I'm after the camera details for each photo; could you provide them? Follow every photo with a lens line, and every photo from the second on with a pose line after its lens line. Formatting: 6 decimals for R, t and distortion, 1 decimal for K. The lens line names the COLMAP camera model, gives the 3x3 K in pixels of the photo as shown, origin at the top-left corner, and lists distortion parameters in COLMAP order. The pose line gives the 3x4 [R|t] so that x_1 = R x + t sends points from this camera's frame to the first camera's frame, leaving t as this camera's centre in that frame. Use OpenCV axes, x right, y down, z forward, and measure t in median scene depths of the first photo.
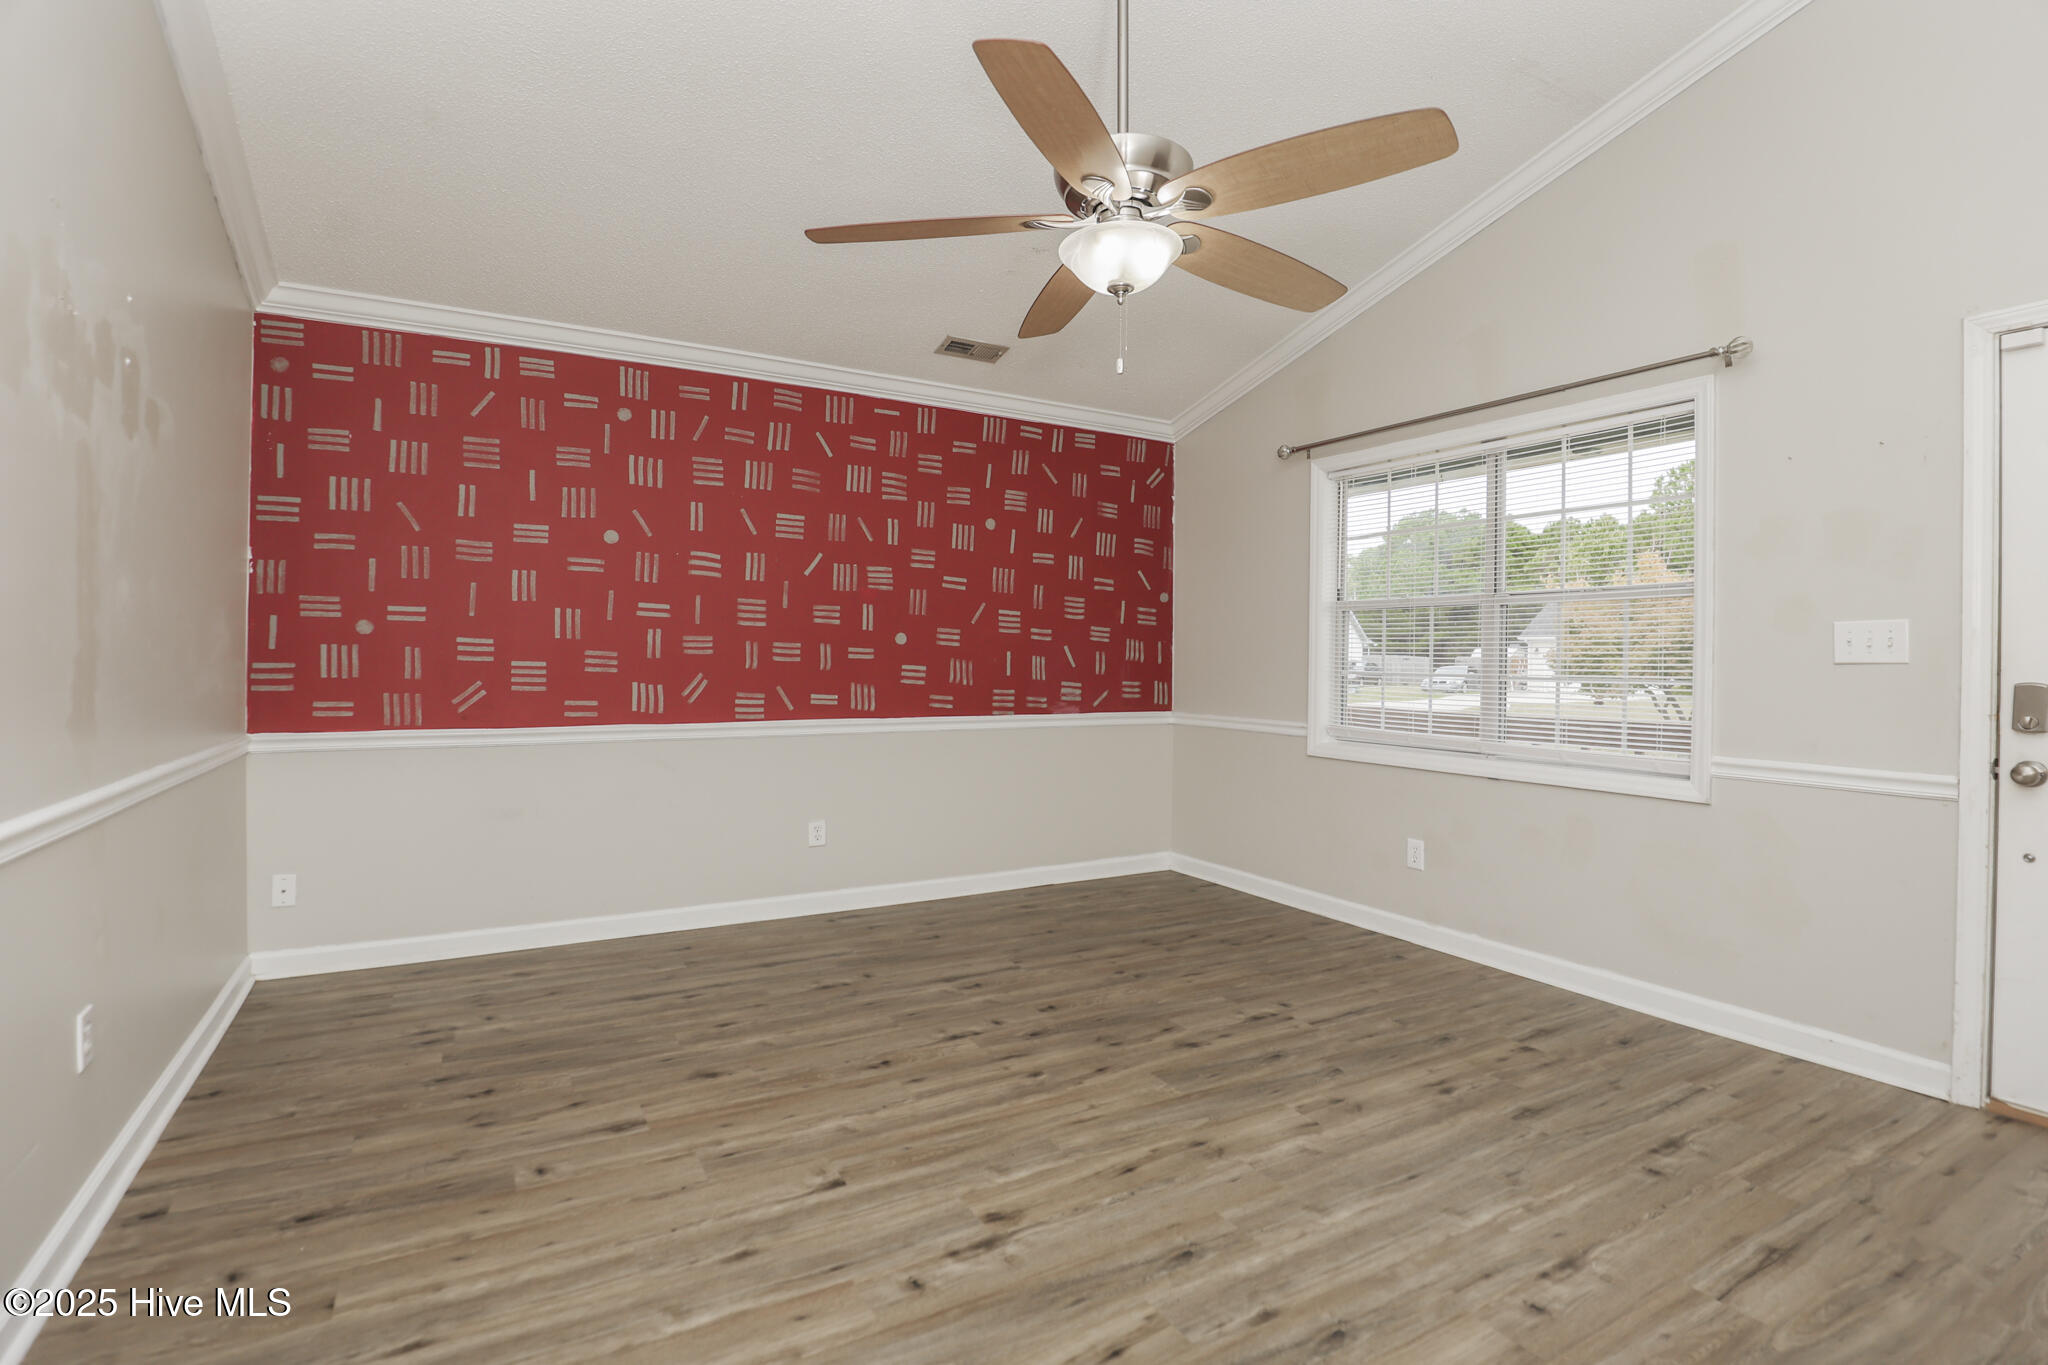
lens RADIAL K [[979.7, 0, 1051.6], [0, 979.7, 673.5], [0, 0, 1]] dist [-0.024533, 0.000635]
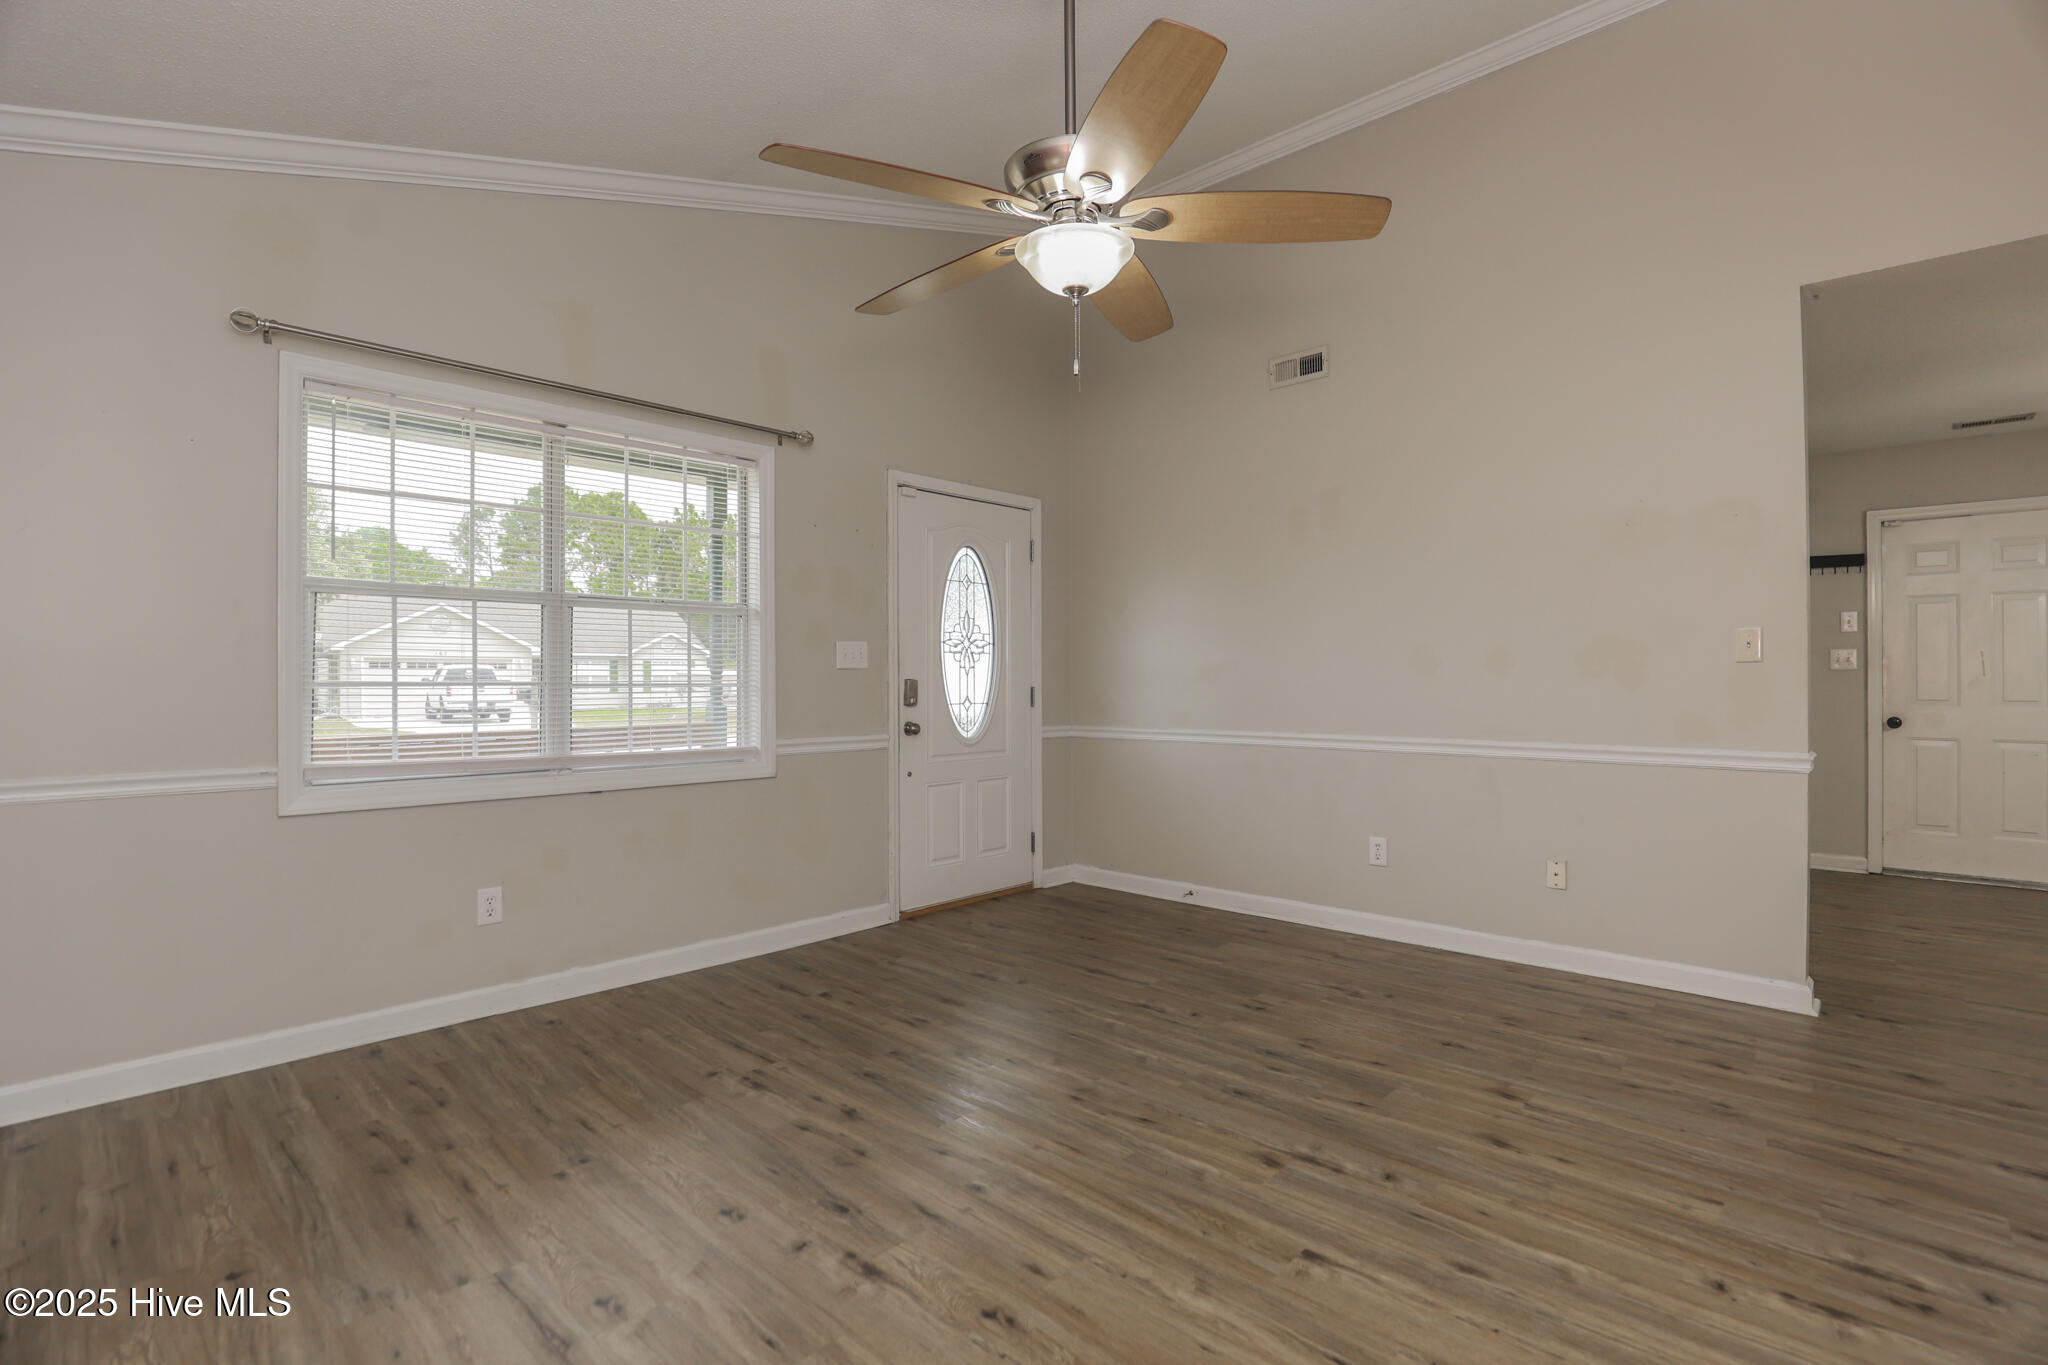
lens RADIAL K [[979.7, 0, 1051.6], [0, 979.7, 673.5], [0, 0, 1]] dist [-0.024533, 0.000635]
pose [[-0.291058, -0.000857, 0.956705, -0.841719], [0.012872, 0.999906, 0.004812, -0.006812], [-0.956619, 0.013715, -0.291020, 1.250479]]
